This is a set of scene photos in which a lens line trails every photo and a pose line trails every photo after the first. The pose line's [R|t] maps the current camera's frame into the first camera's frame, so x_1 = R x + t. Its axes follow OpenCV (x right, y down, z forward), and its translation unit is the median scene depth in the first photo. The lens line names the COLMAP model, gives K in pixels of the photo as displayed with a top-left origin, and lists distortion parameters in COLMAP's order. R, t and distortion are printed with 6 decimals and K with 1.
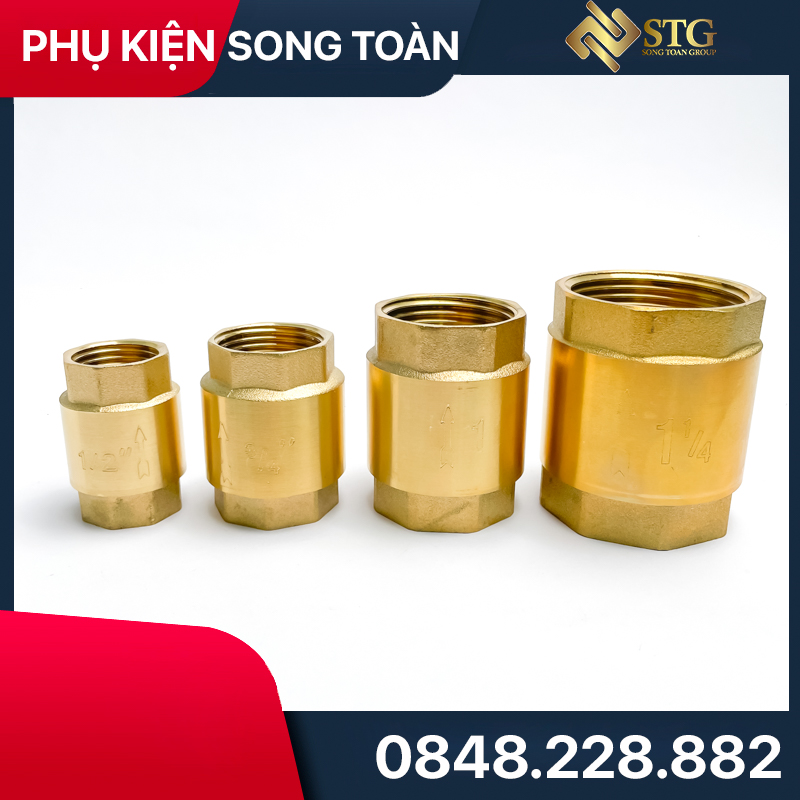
lens RADIAL K [[829.9, 0, 400.0], [0, 829.9, 400.0], [0, 0, 1]] dist [0.173639, -0.515700]
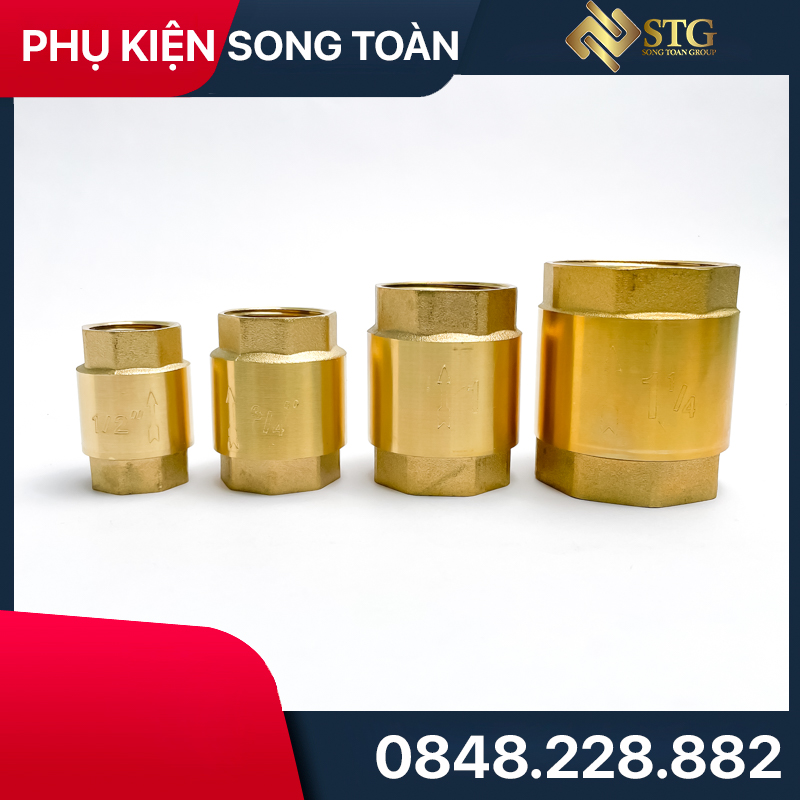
lens RADIAL K [[829.9, 0, 400.0], [0, 829.9, 400.0], [0, 0, 1]] dist [0.173639, -0.515700]
pose [[0.999979, -0.003978, -0.005052, 0.006534], [0.003255, 0.990729, -0.135813, 0.184348], [0.005546, 0.135794, 0.990722, -0.038571]]
